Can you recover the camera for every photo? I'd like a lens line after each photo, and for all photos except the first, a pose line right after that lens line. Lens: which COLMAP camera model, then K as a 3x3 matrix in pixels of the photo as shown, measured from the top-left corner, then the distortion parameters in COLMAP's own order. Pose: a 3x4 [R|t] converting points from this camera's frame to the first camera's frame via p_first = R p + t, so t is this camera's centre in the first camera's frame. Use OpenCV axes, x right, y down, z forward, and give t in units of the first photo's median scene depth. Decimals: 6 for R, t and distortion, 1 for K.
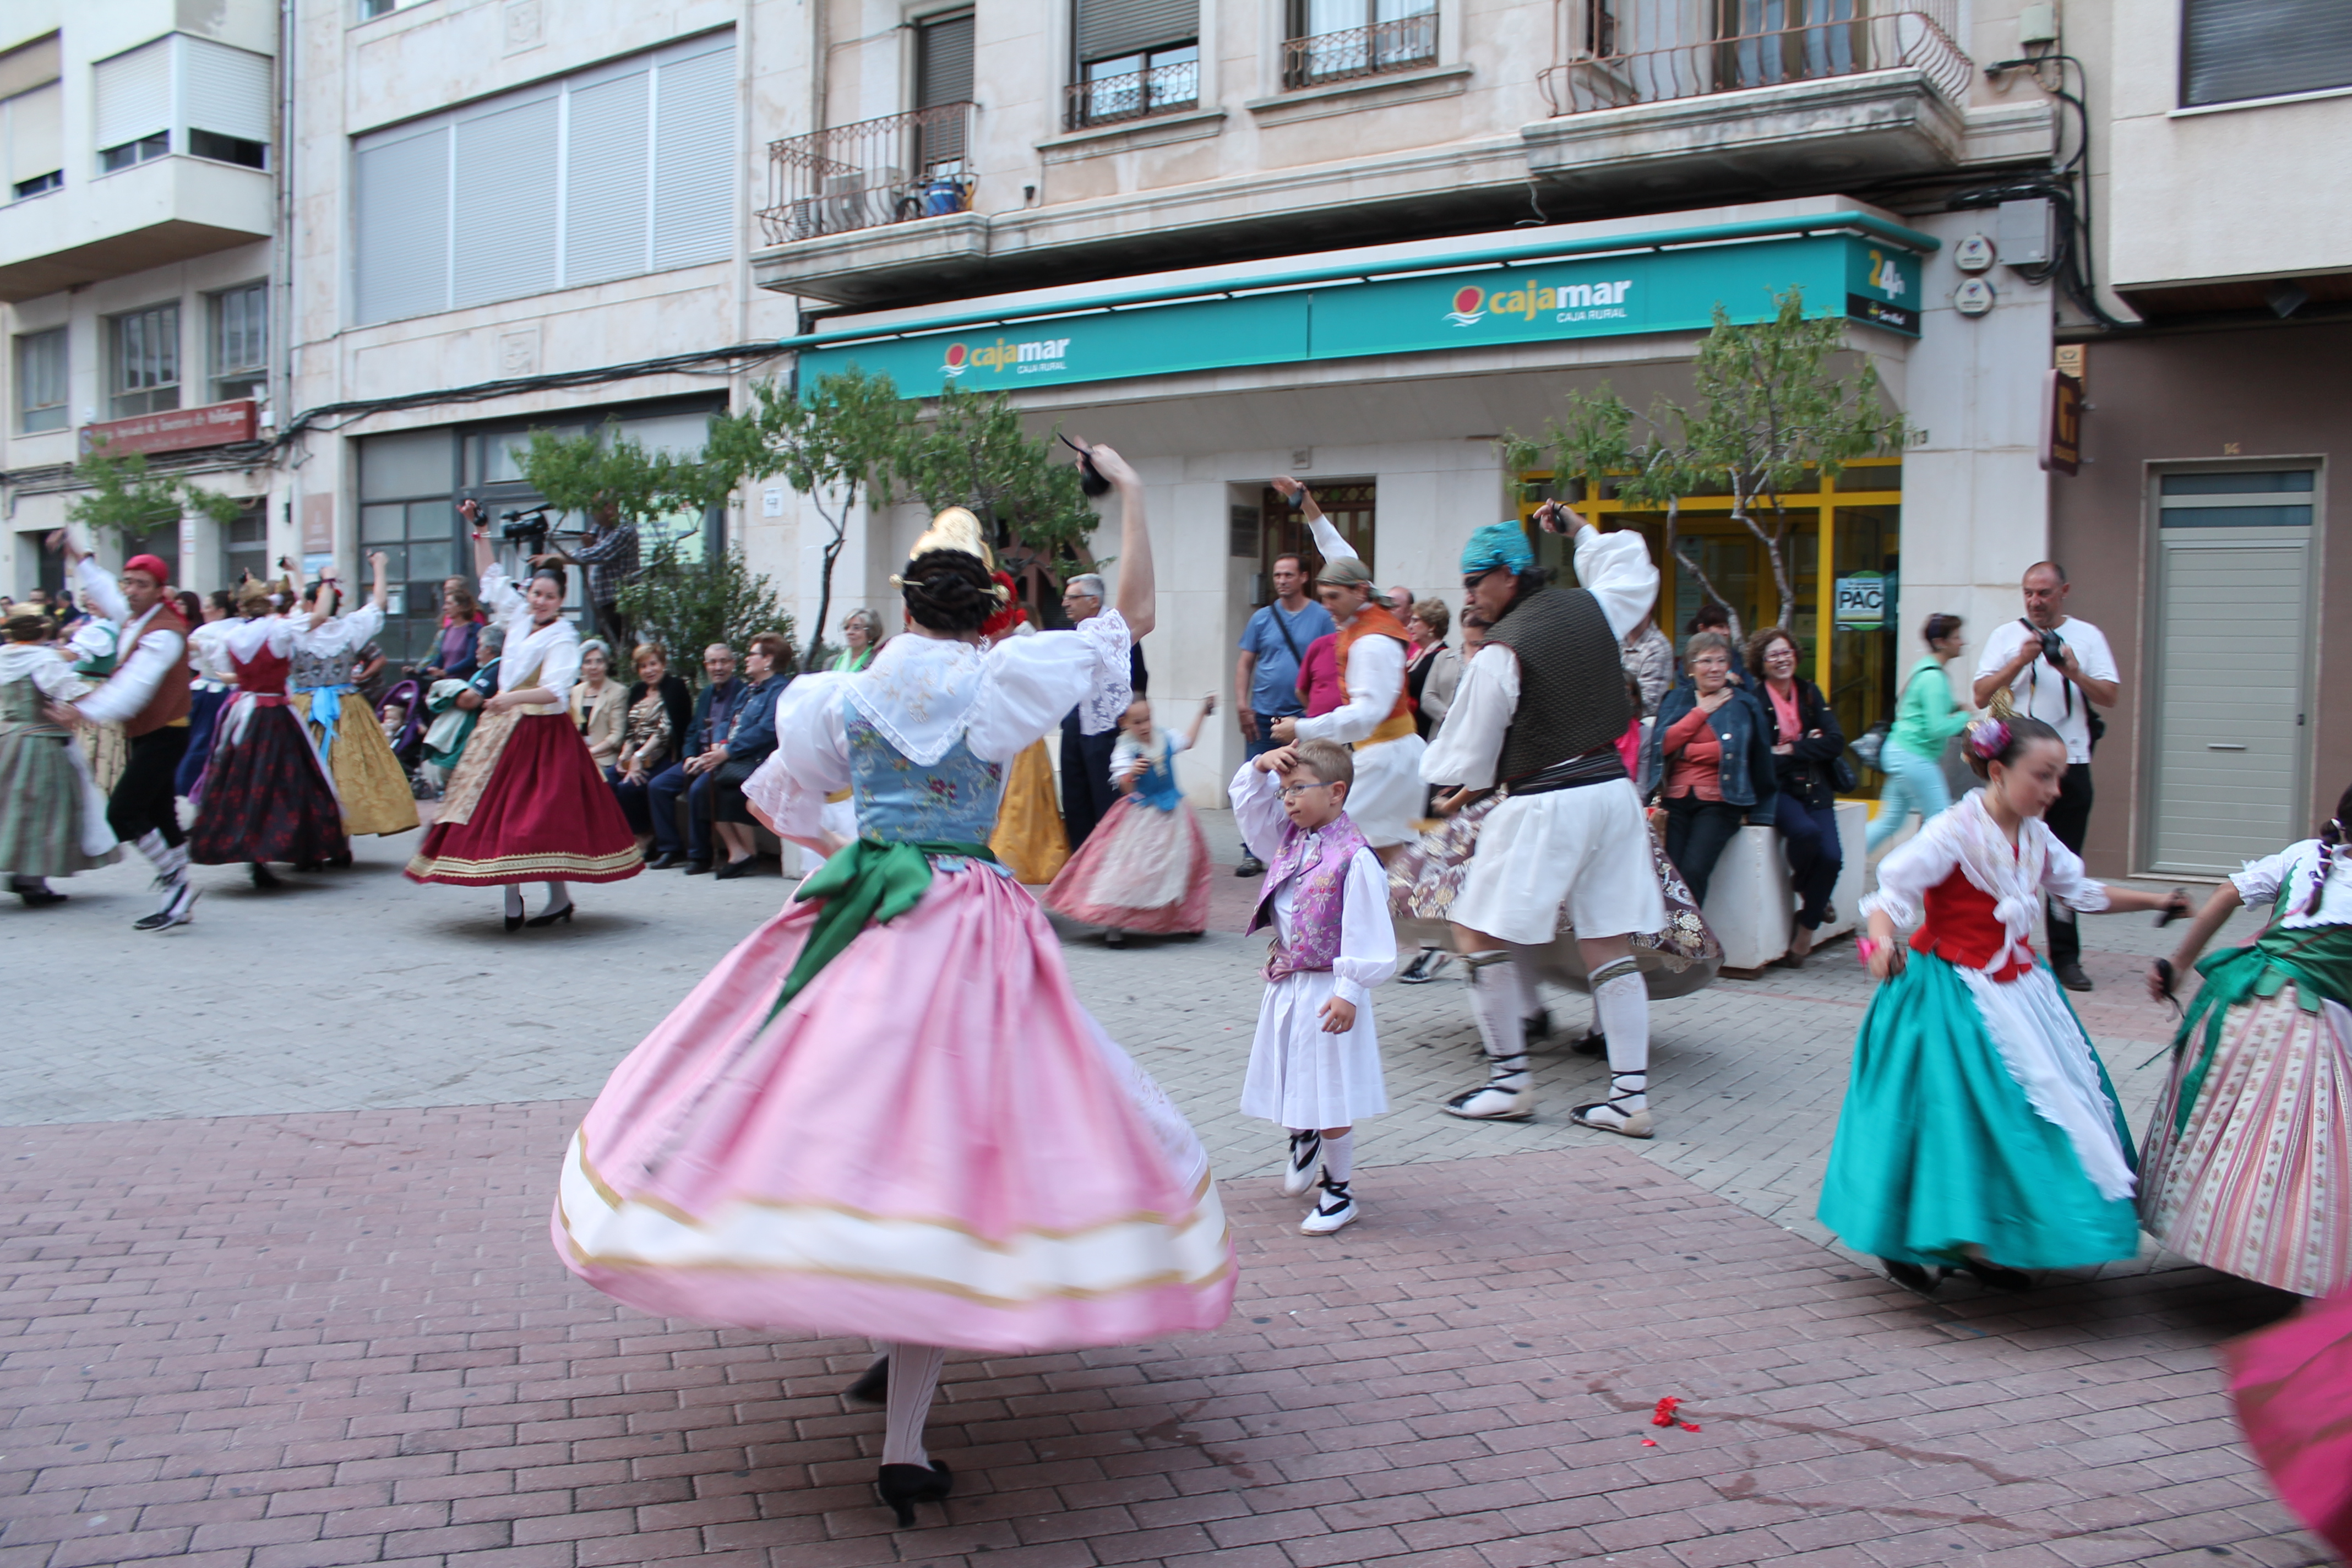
lens RADIAL K [[1964.7, 0, 1181.0], [0, 1964.7, 779.3], [0, 0, 1]] dist [-0.166854, 0.151108]
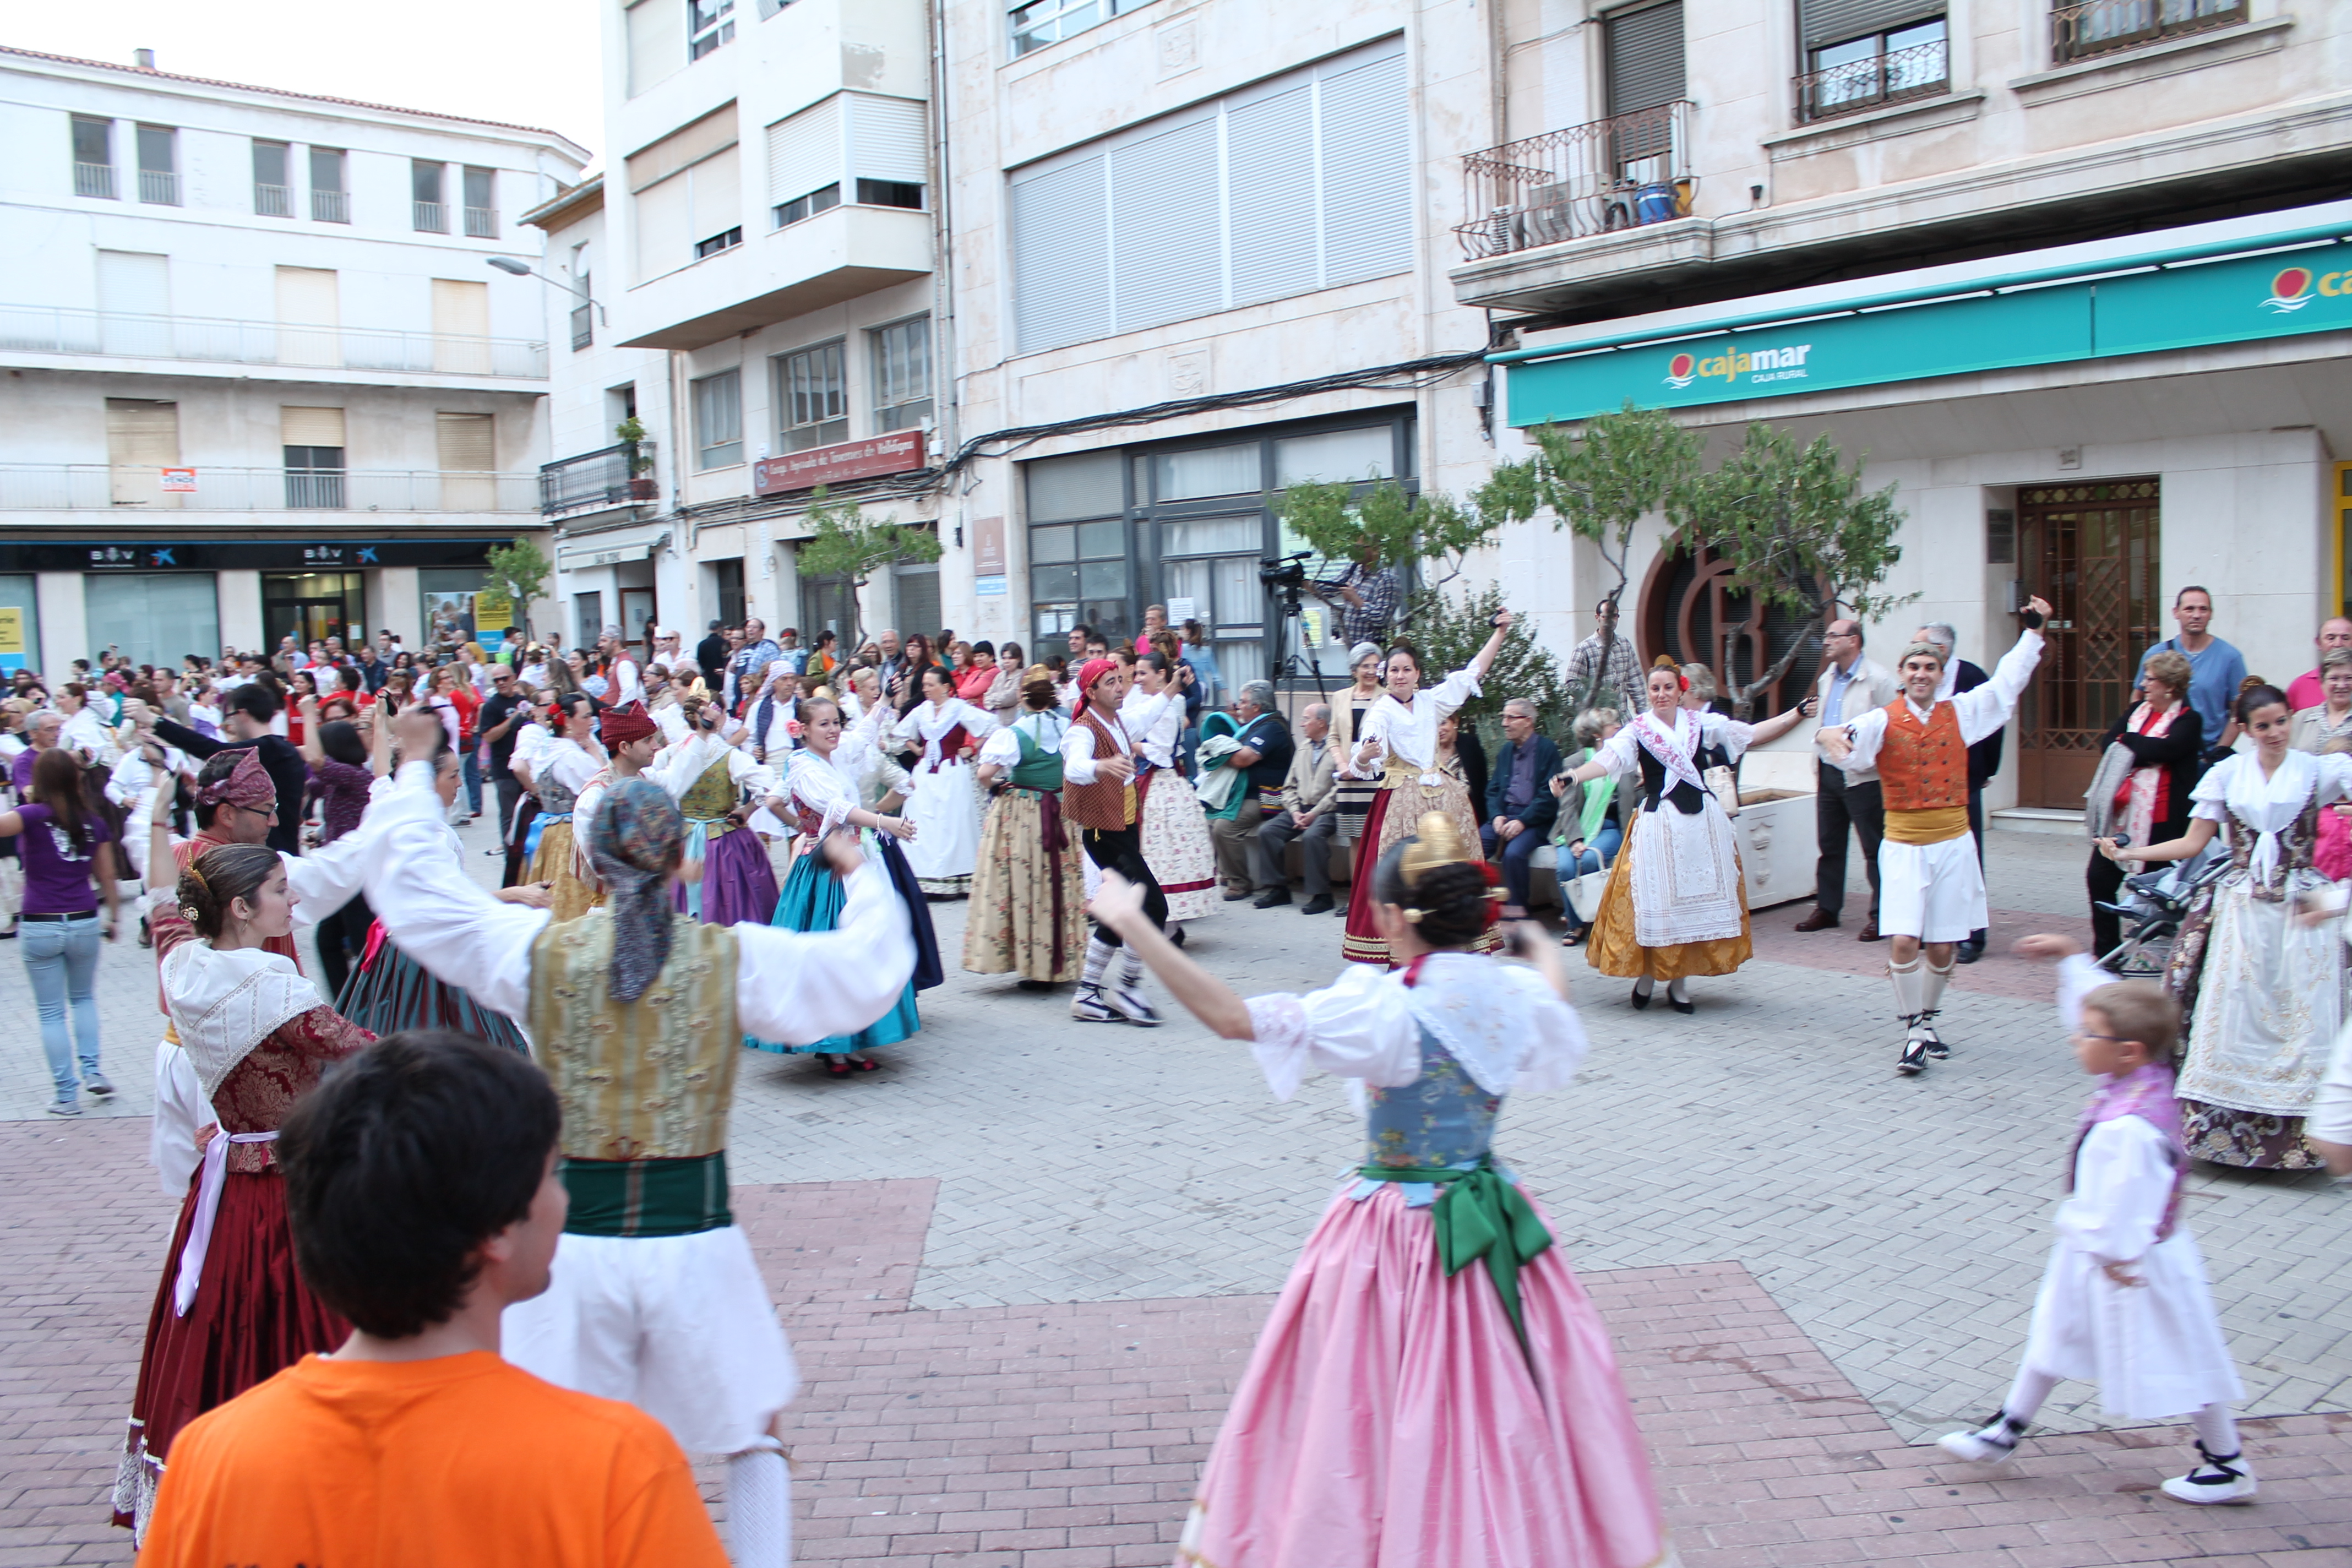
lens RADIAL K [[1969.5, 0, 1182.3], [0, 1969.5, 780.0], [0, 0, 1]] dist [-0.167682, 0.150817]
pose [[0.961975, -0.024953, -0.271995, -0.107702], [0.032373, 0.999215, 0.022827, -0.046898], [0.271212, -0.030764, 0.962028, 0.002149]]
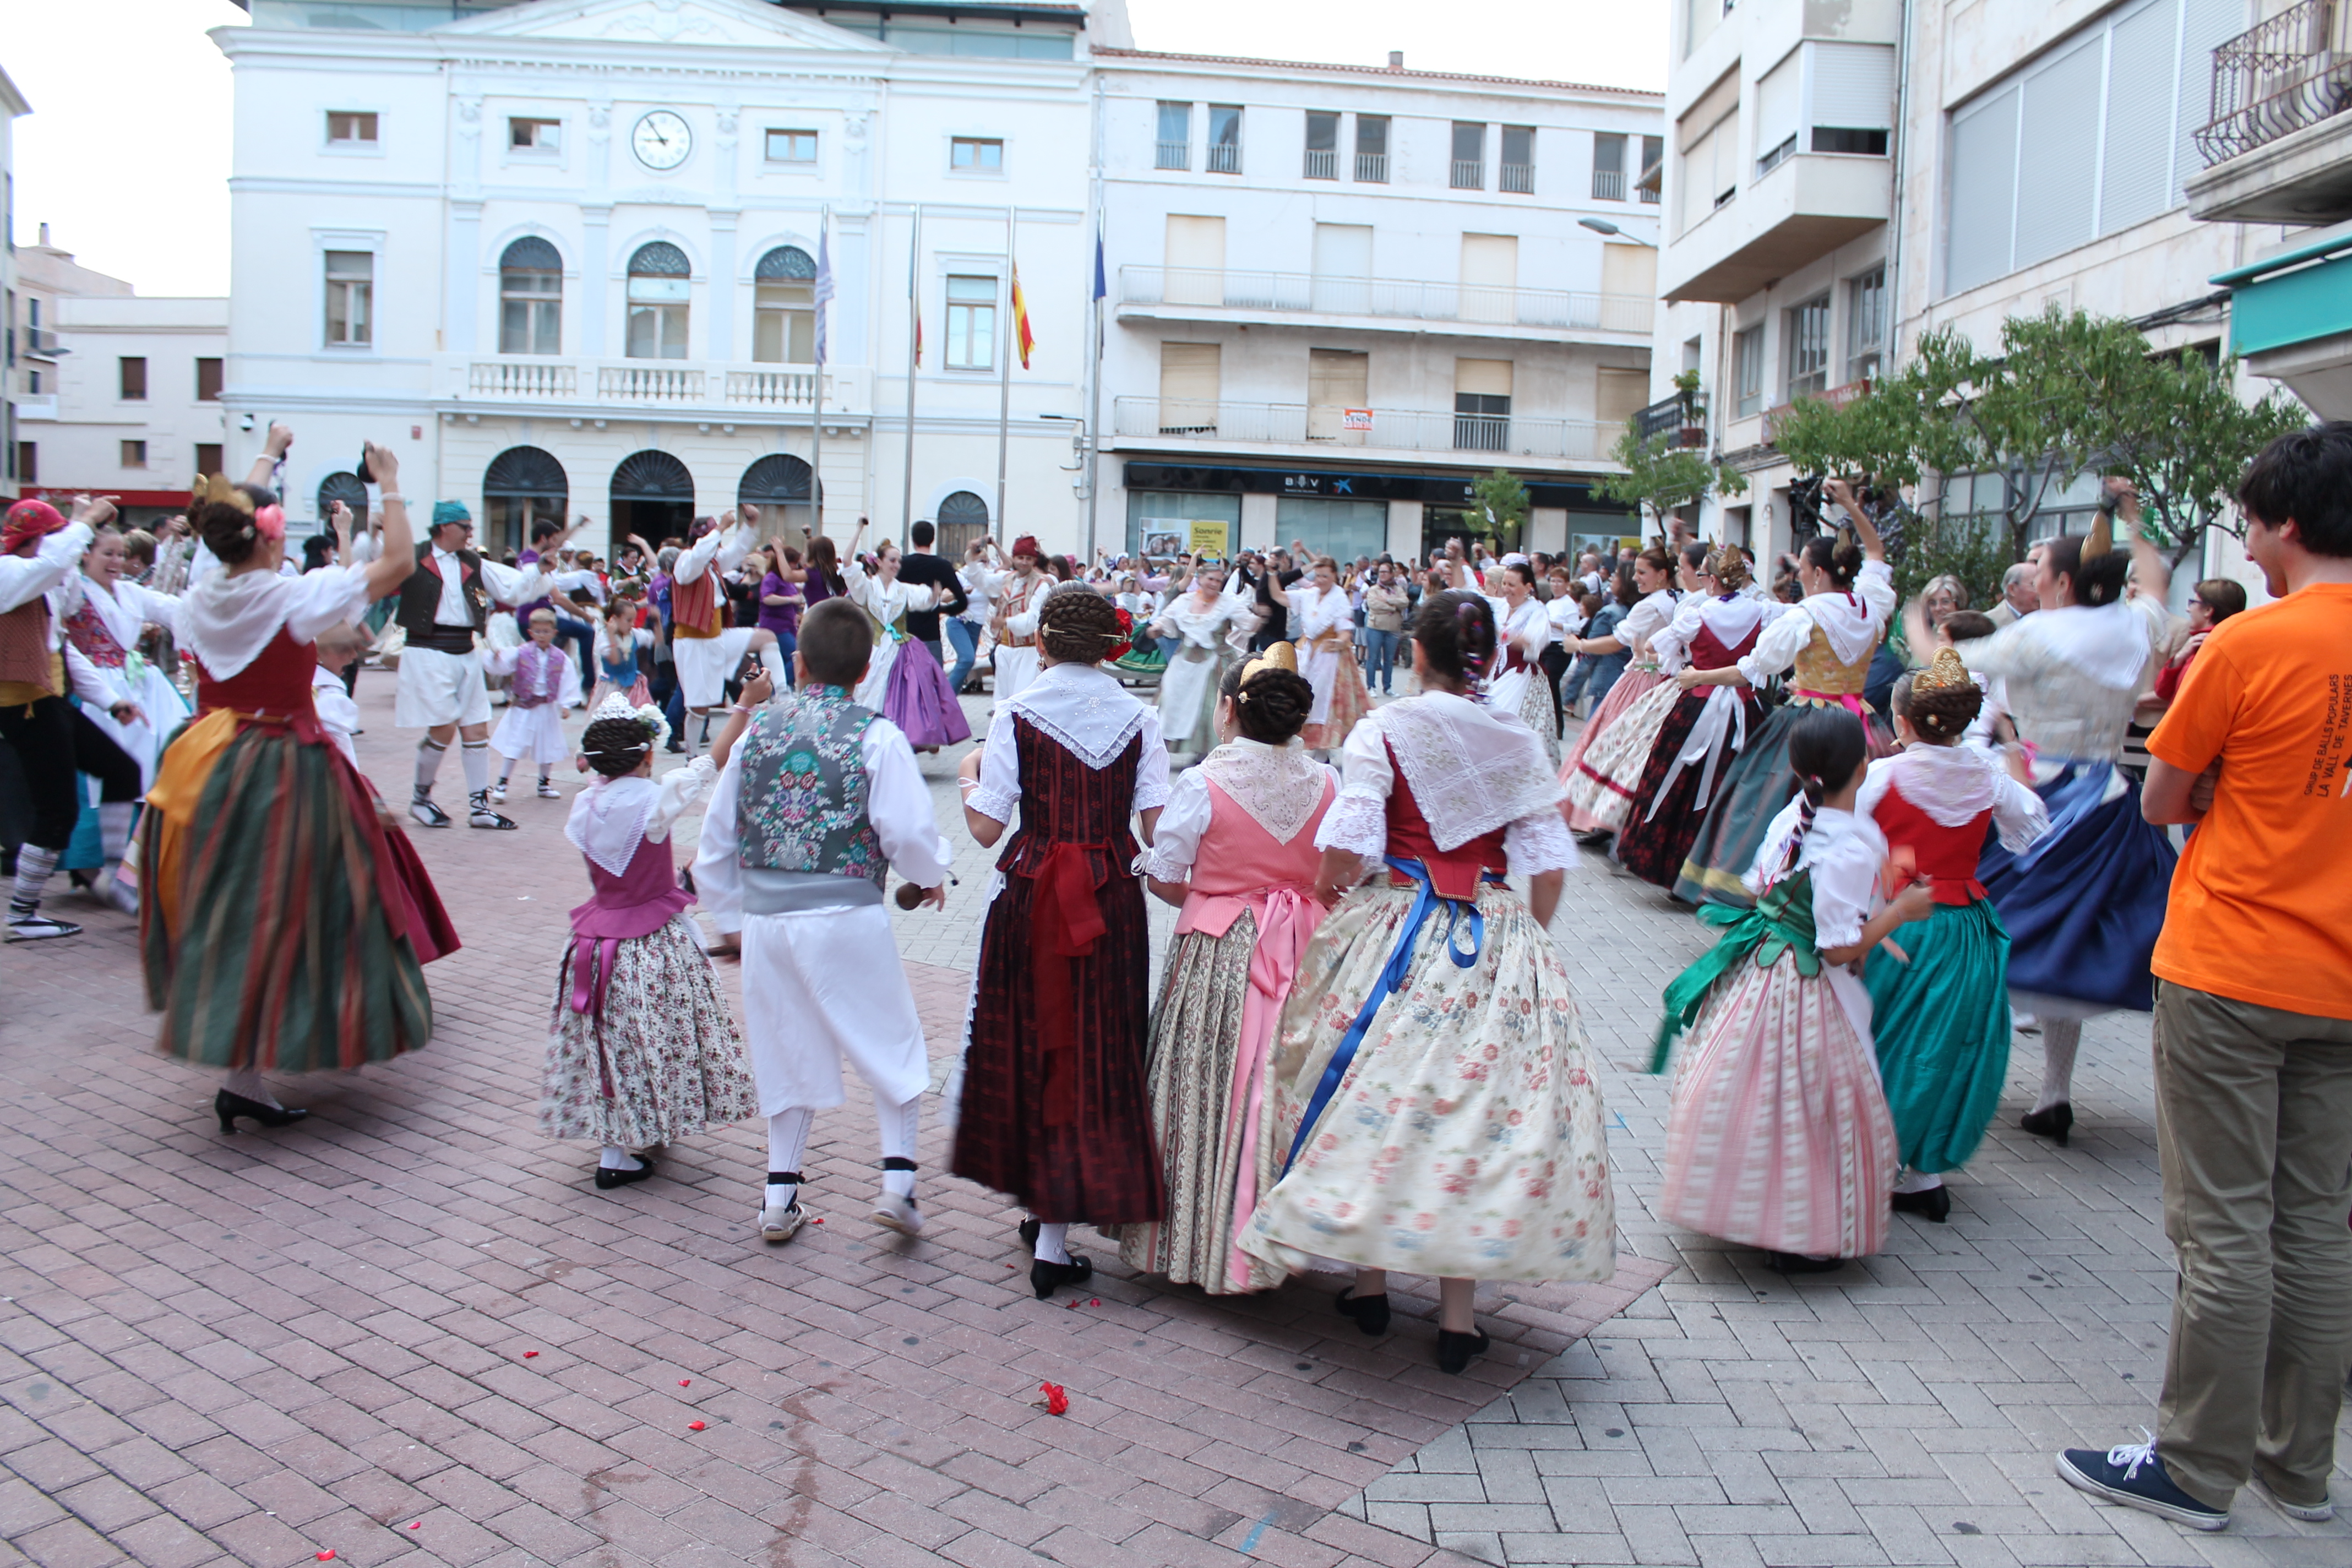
lens RADIAL K [[1964.7, 0, 1181.0], [0, 1964.7, 779.3], [0, 0, 1]] dist [-0.166854, 0.151108]
pose [[0.575612, 0.084759, -0.813318, 0.280460], [-0.076232, 0.995844, 0.049828, -0.008573], [0.814162, 0.033319, 0.579682, 0.155433]]
